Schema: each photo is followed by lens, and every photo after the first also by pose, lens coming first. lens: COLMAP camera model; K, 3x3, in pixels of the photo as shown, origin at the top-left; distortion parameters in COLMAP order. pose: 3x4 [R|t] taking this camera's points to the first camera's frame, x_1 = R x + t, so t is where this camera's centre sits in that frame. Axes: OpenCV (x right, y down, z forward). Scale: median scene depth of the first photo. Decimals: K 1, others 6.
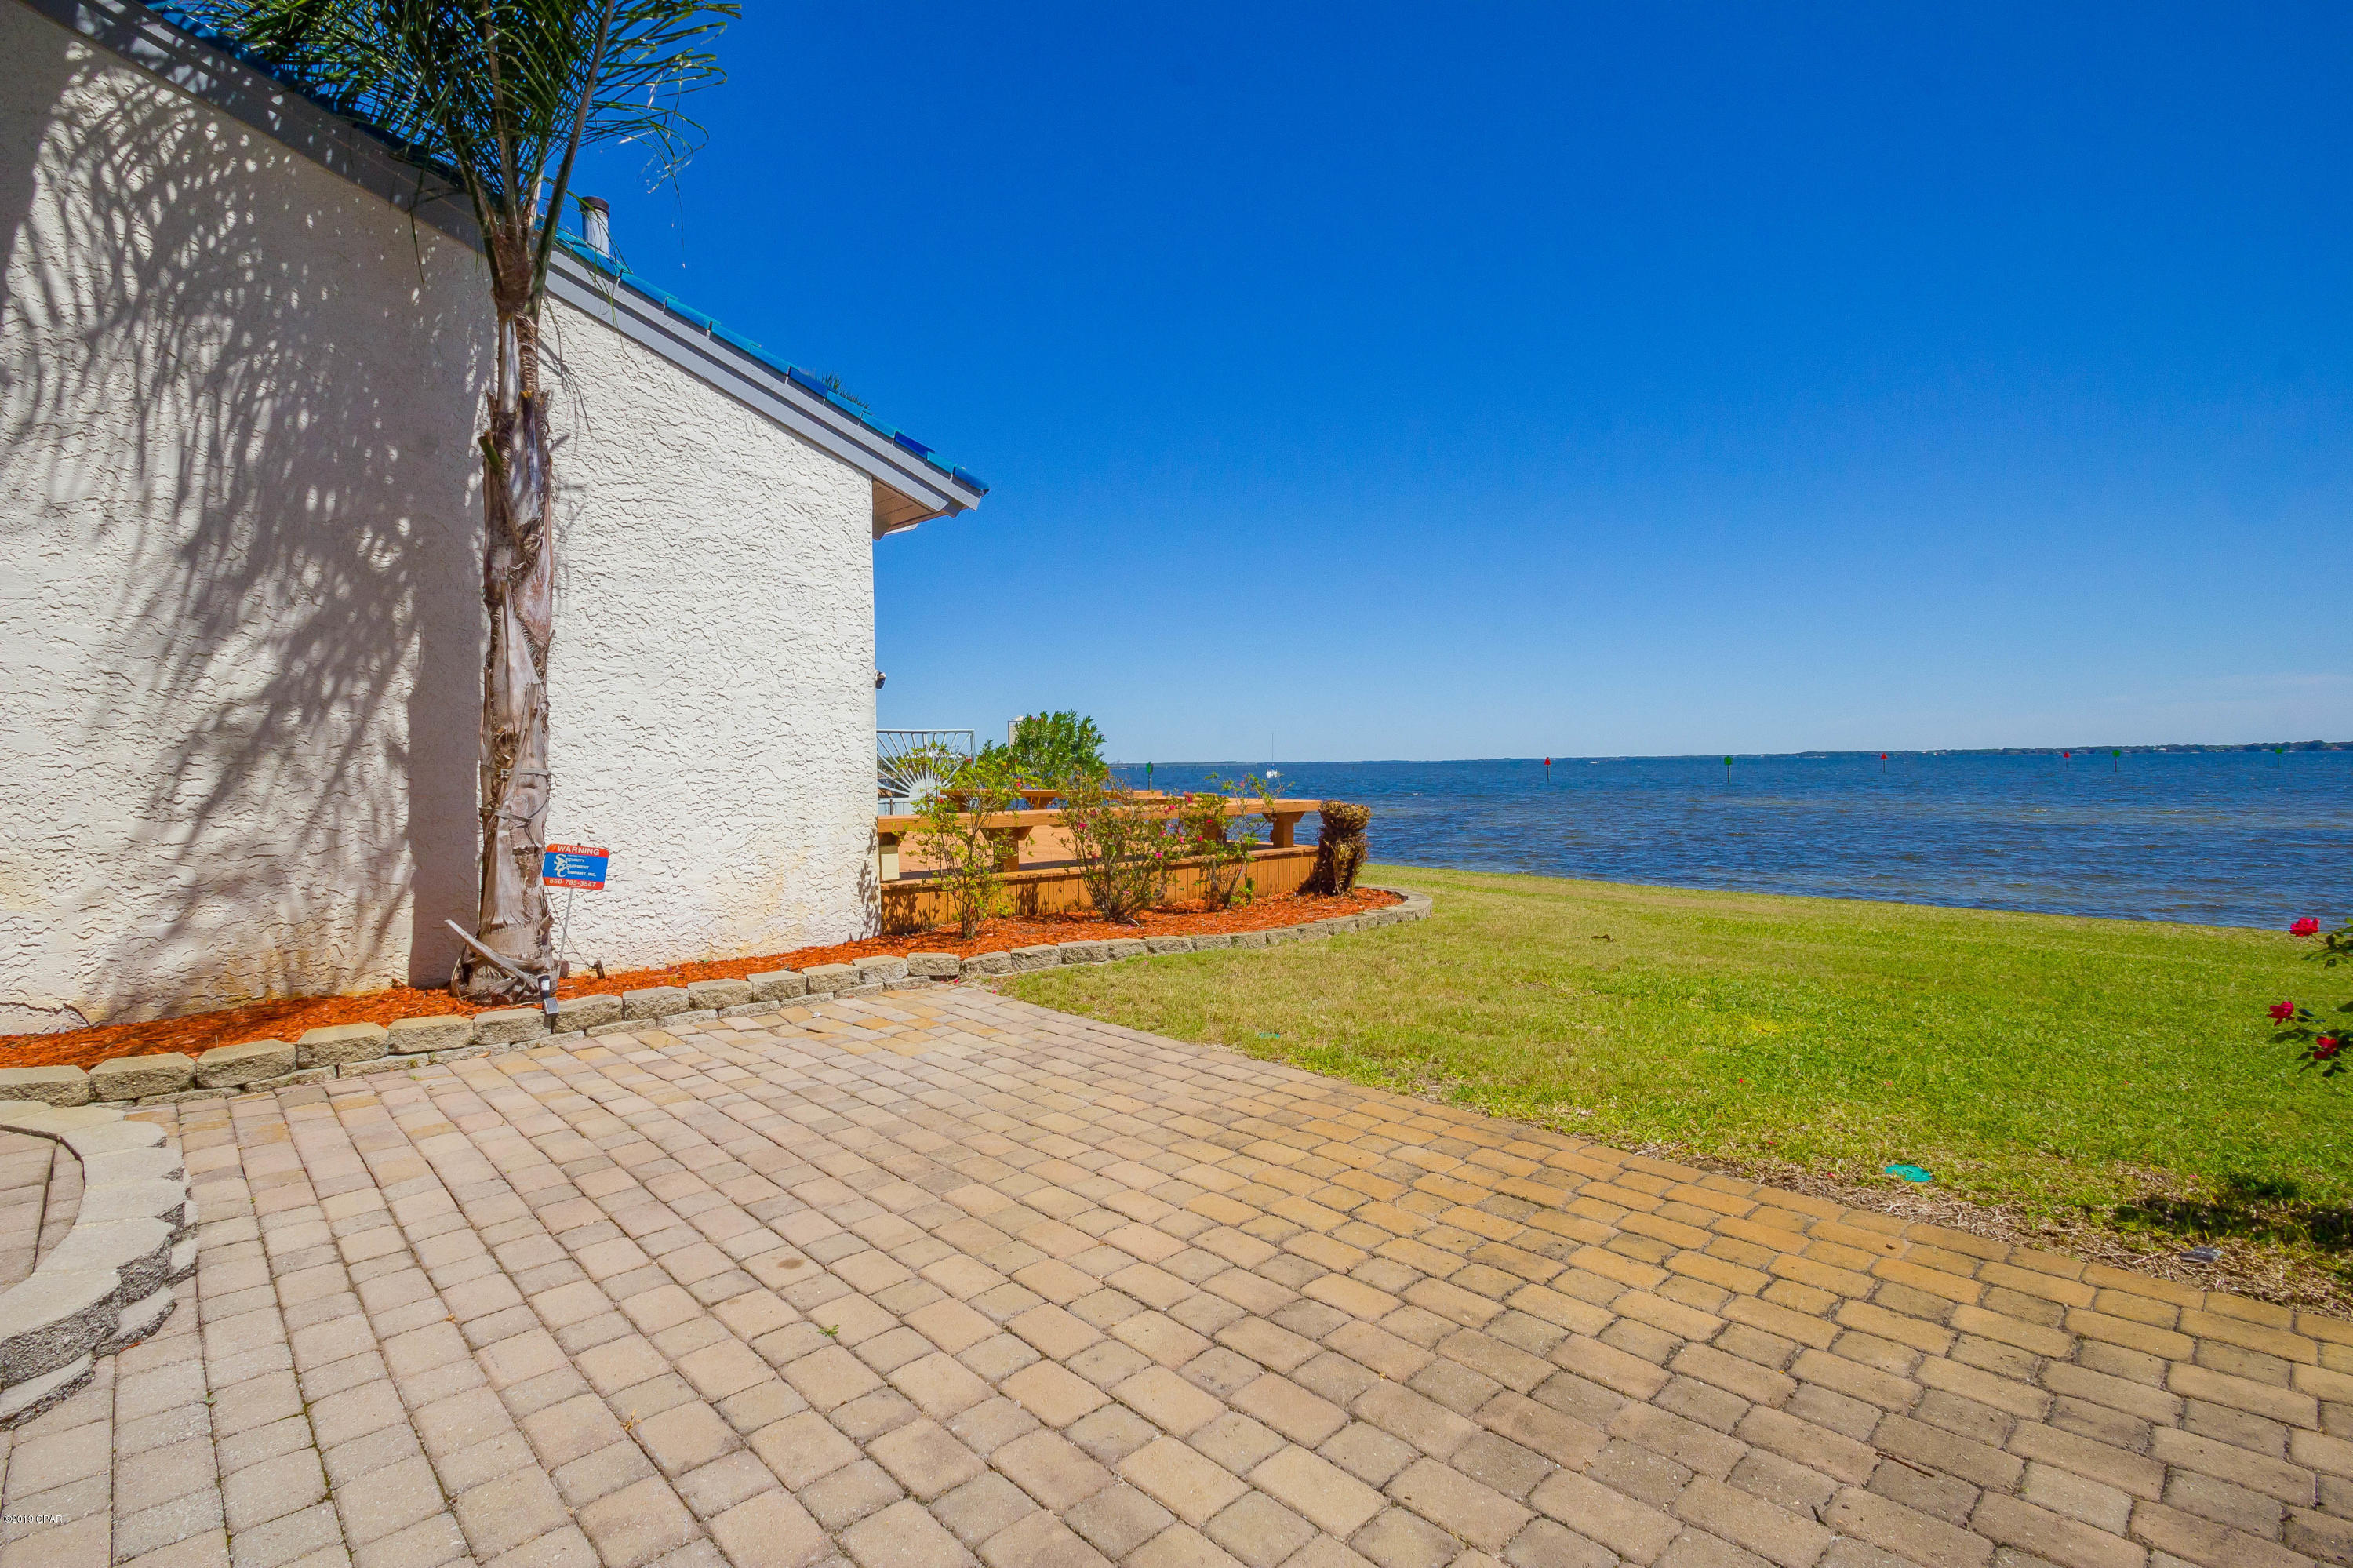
lens RADIAL K [[1099.0, 0, 1155.0], [0, 1099.0, 770.7], [0, 0, 1]] dist [0.015178, -0.018638]
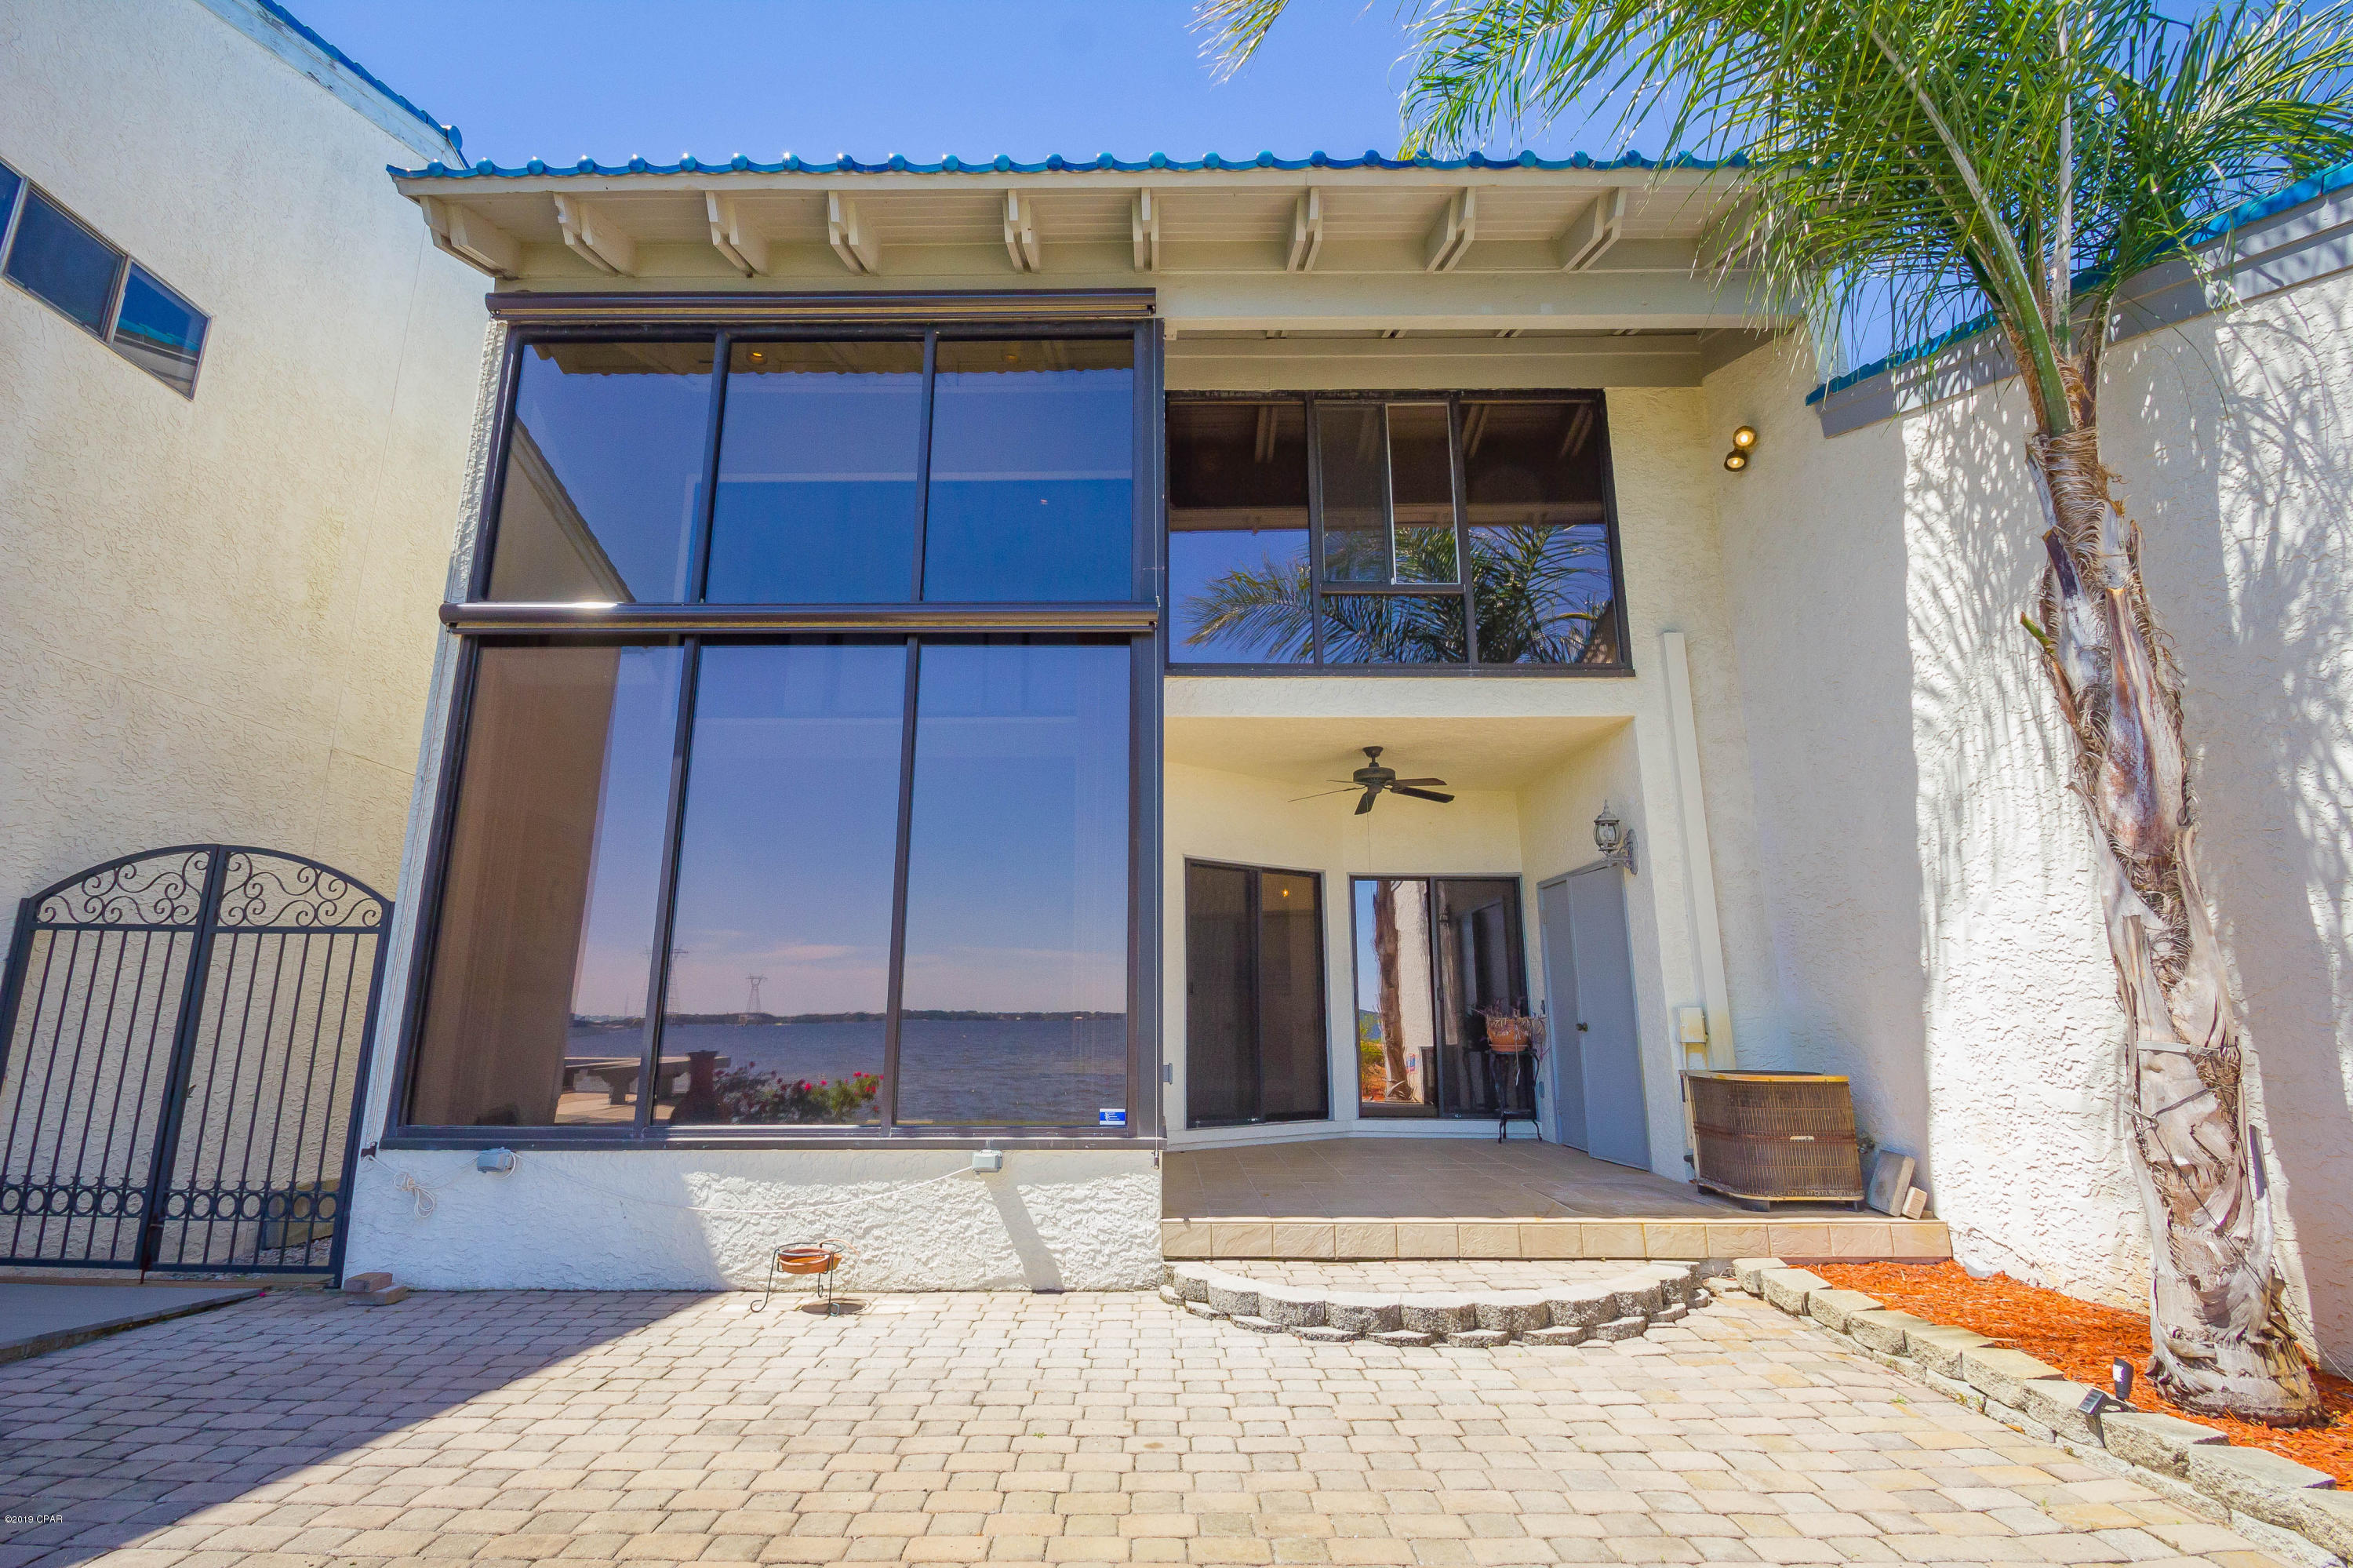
lens RADIAL K [[1099.0, 0, 1155.0], [0, 1099.0, 770.7], [0, 0, 1]] dist [0.015178, -0.018638]
pose [[-0.685051, -0.149468, -0.712997, 0.298877], [0.005800, 0.977576, -0.210505, -0.021693], [0.728472, -0.148342, -0.668822, 0.840795]]
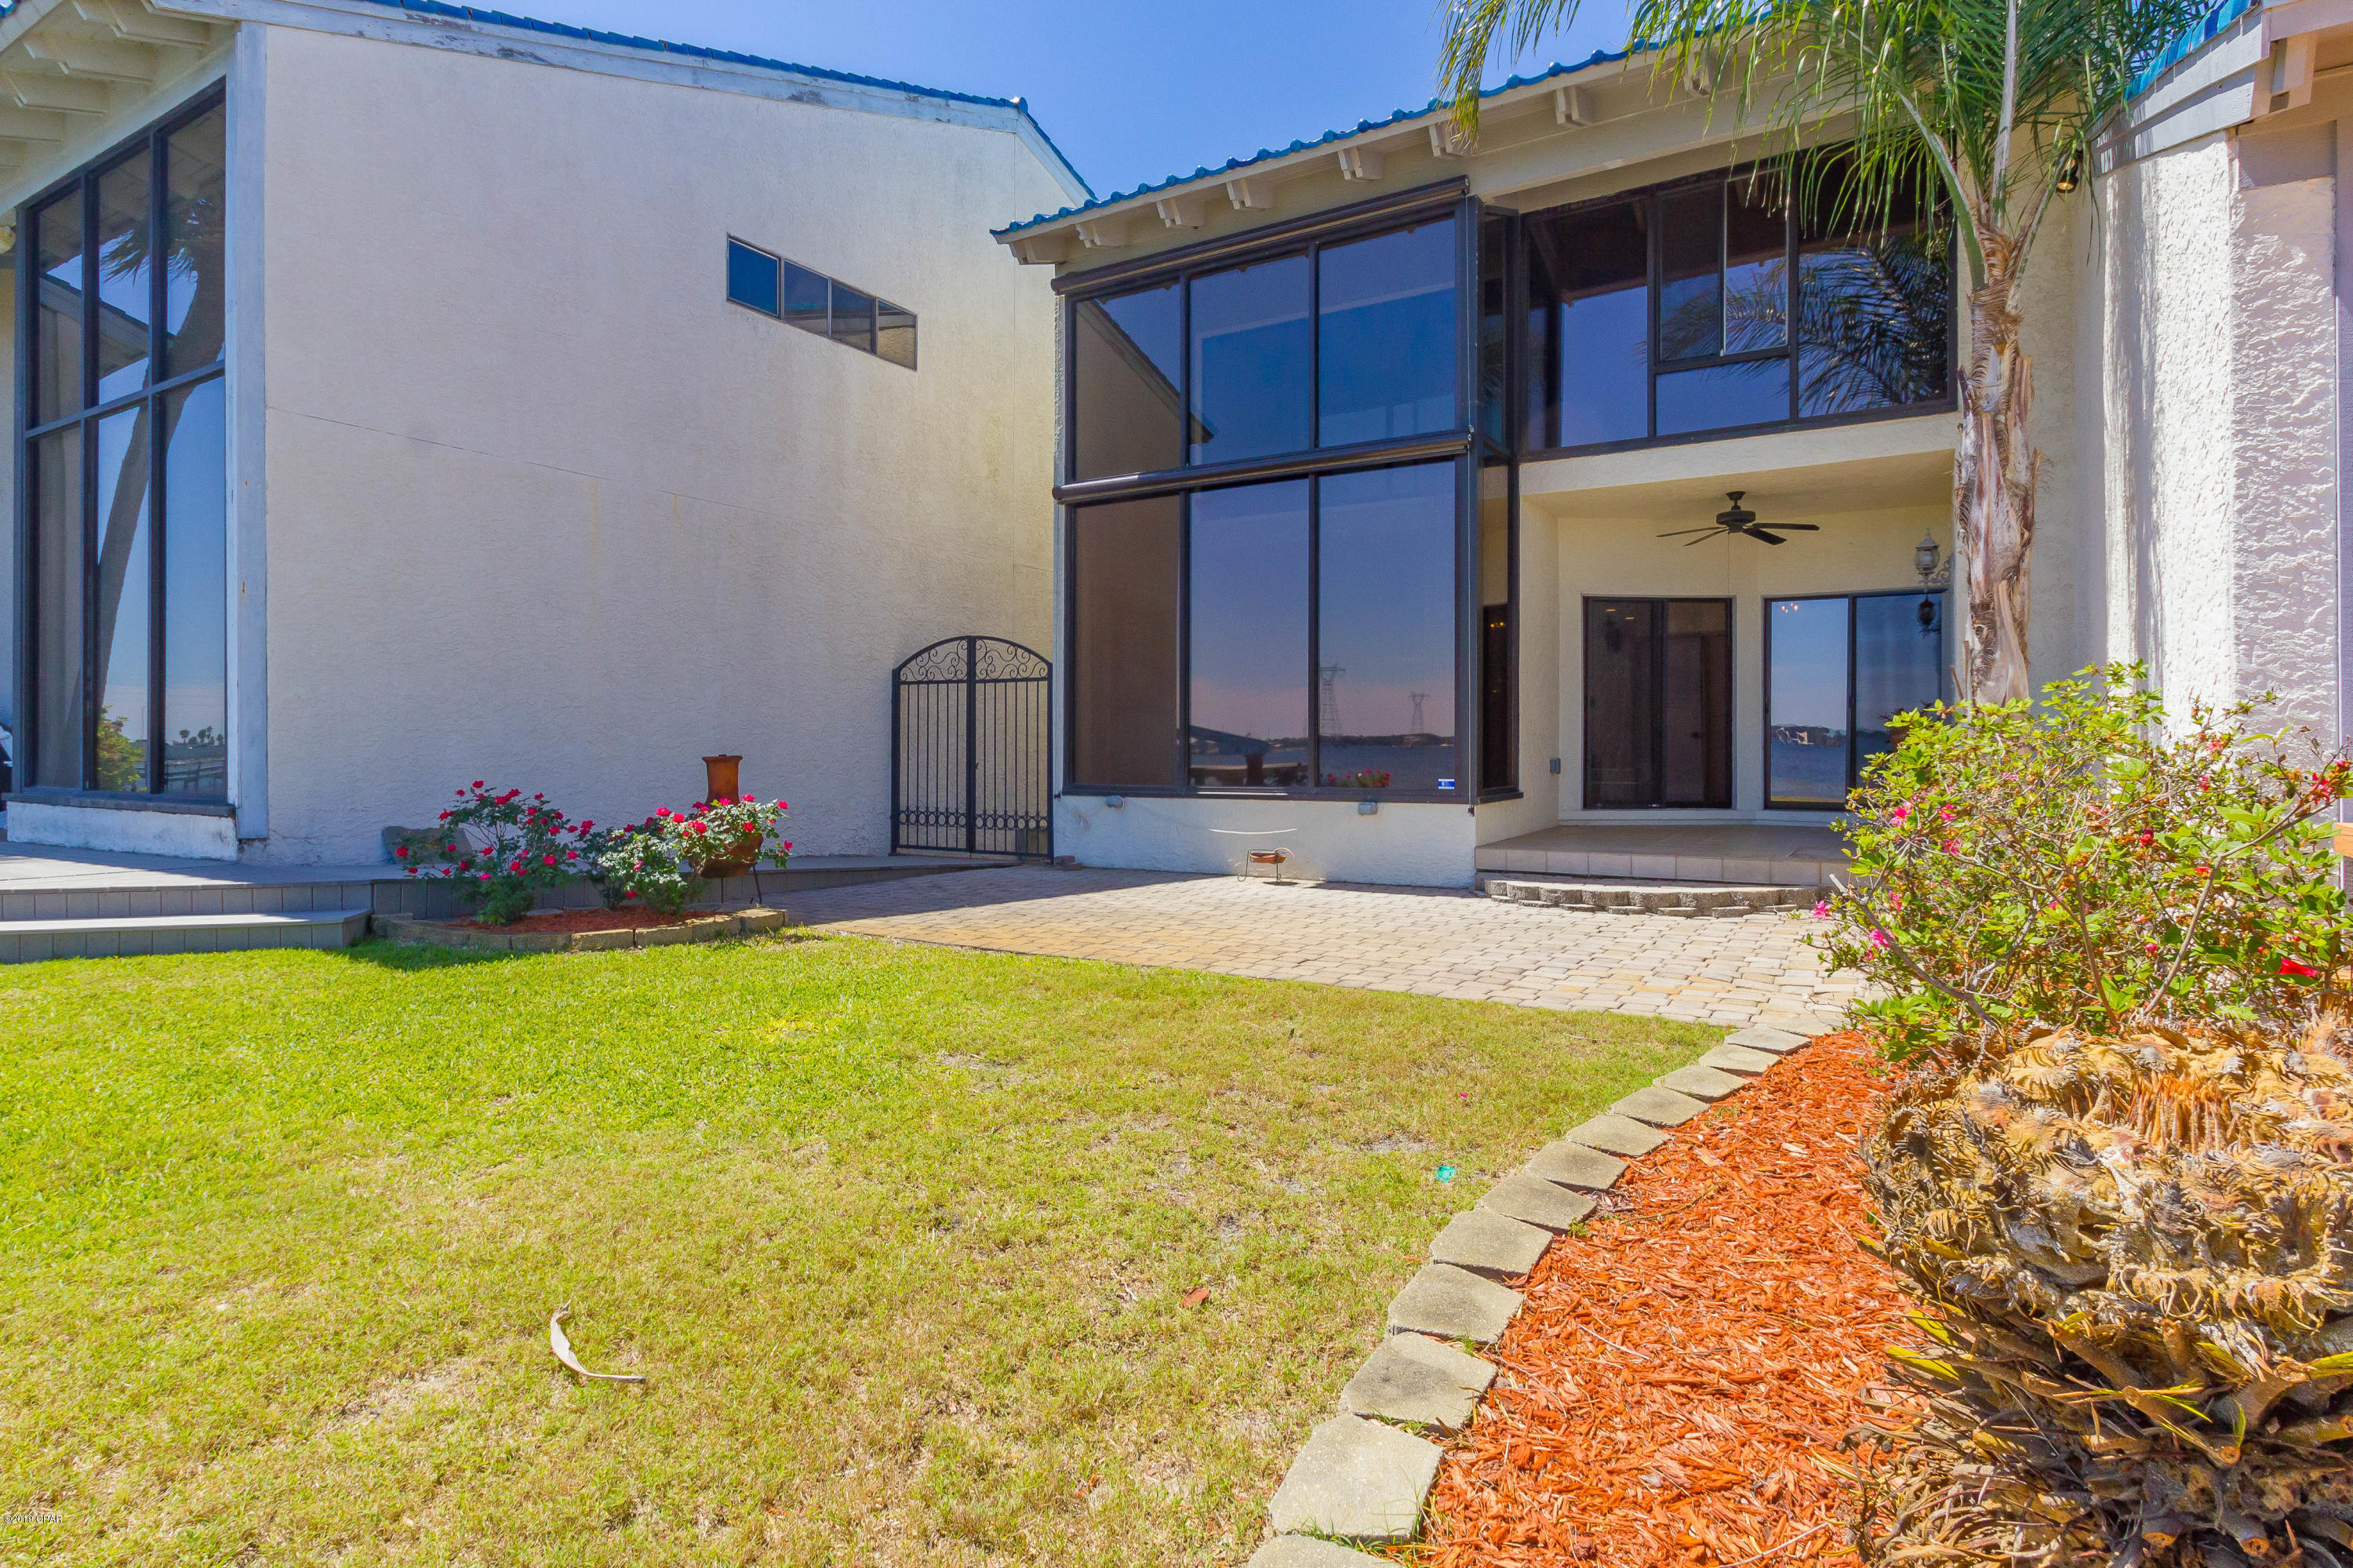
lens RADIAL K [[1256.5, 0, 1147.8], [0, 1256.5, 743.2], [0, 0, 1]] dist [-0.003192, 0.000292]
pose [[-0.965197, 0.013157, -0.261193, 0.416541], [0.012860, 0.999913, 0.002846, 0.004324], [0.261207, -0.000611, -0.965282, 1.603384]]
